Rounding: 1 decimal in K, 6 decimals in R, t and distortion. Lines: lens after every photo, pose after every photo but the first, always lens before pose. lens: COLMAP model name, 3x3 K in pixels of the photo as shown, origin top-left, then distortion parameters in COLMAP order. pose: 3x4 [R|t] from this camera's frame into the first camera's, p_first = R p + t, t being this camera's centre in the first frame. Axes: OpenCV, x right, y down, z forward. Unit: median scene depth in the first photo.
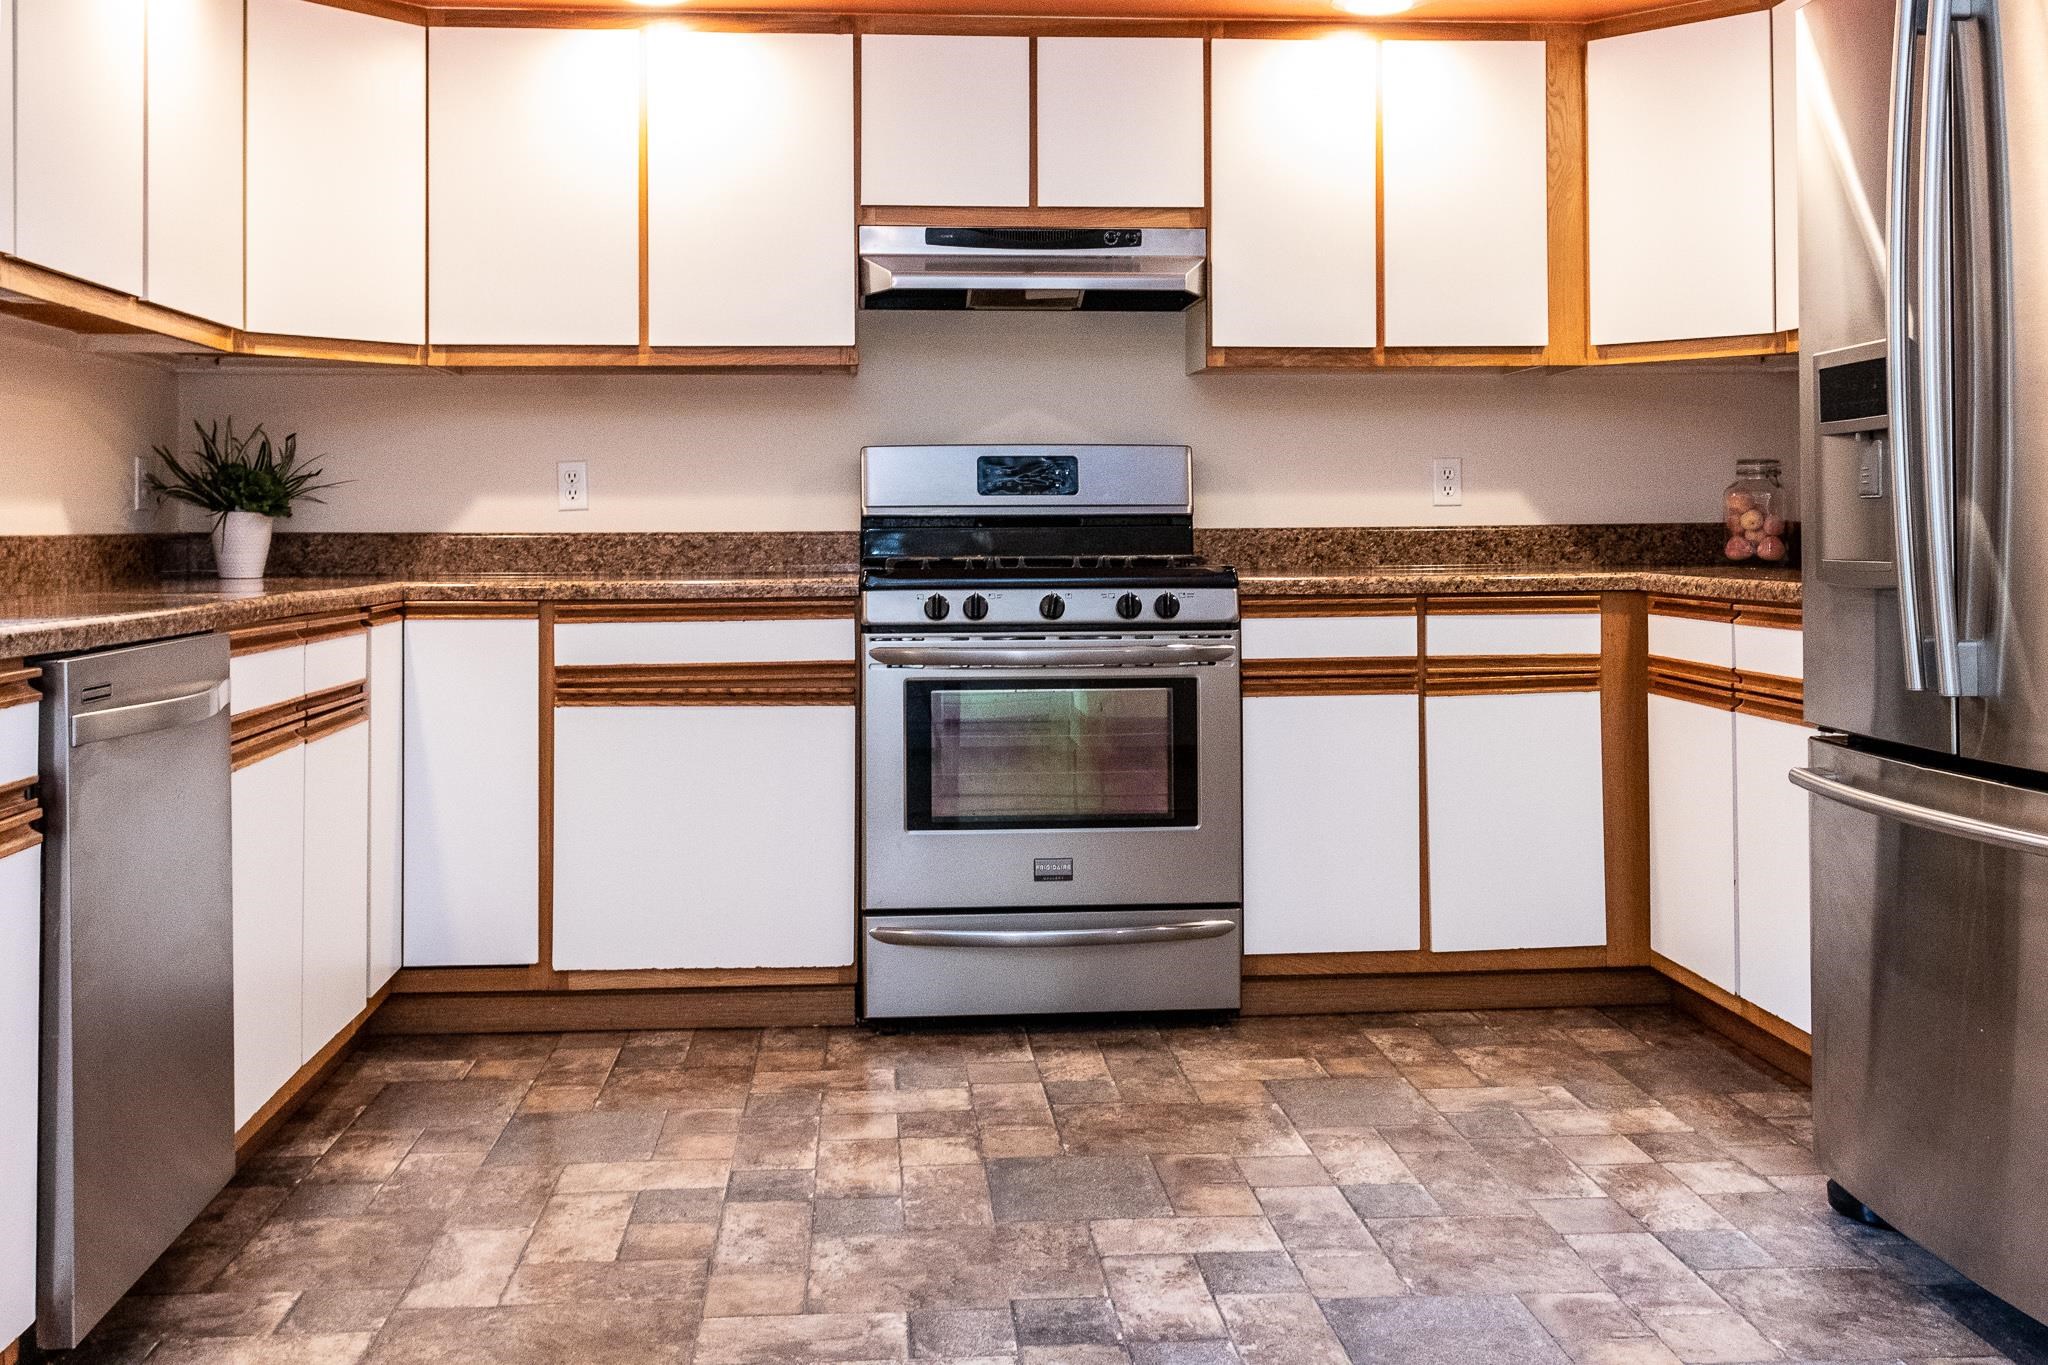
lens RADIAL K [[2182.3, 0, 1022.7], [0, 2182.3, 483.8], [0, 0, 1]] dist [-0.007267, -0.022287]
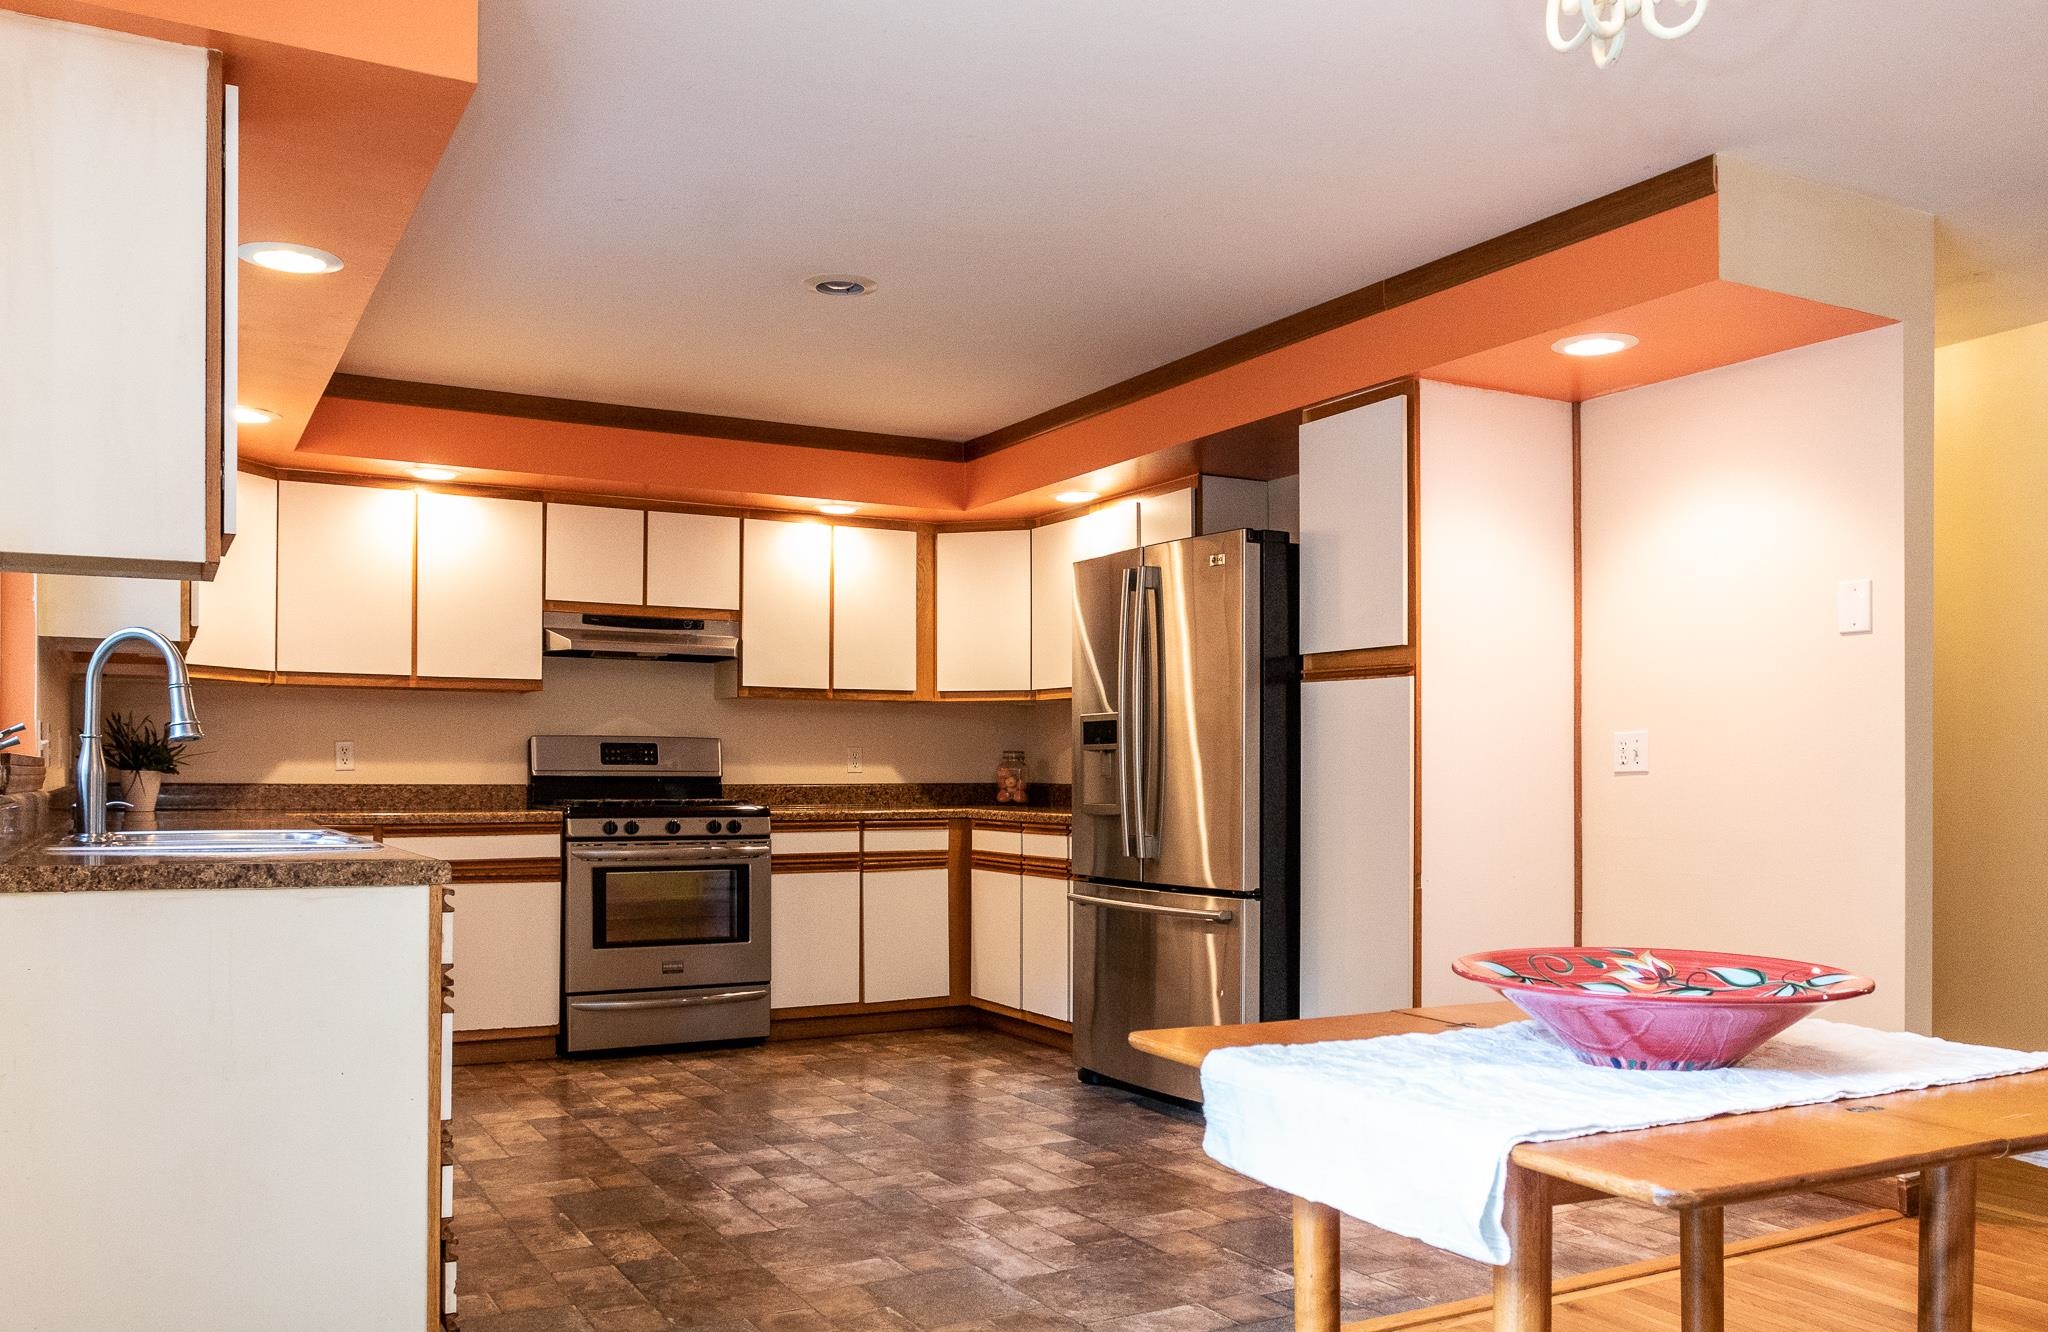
lens RADIAL K [[1665.9, 0, 1024.9], [0, 1665.9, 745.8], [0, 0, 1]] dist [-0.077474, -0.000893]
pose [[0.921031, 0.014145, 0.389232, -0.254730], [-0.015011, 0.999887, -0.000816, -0.015908], [-0.389200, -0.005091, 0.921139, -0.410850]]
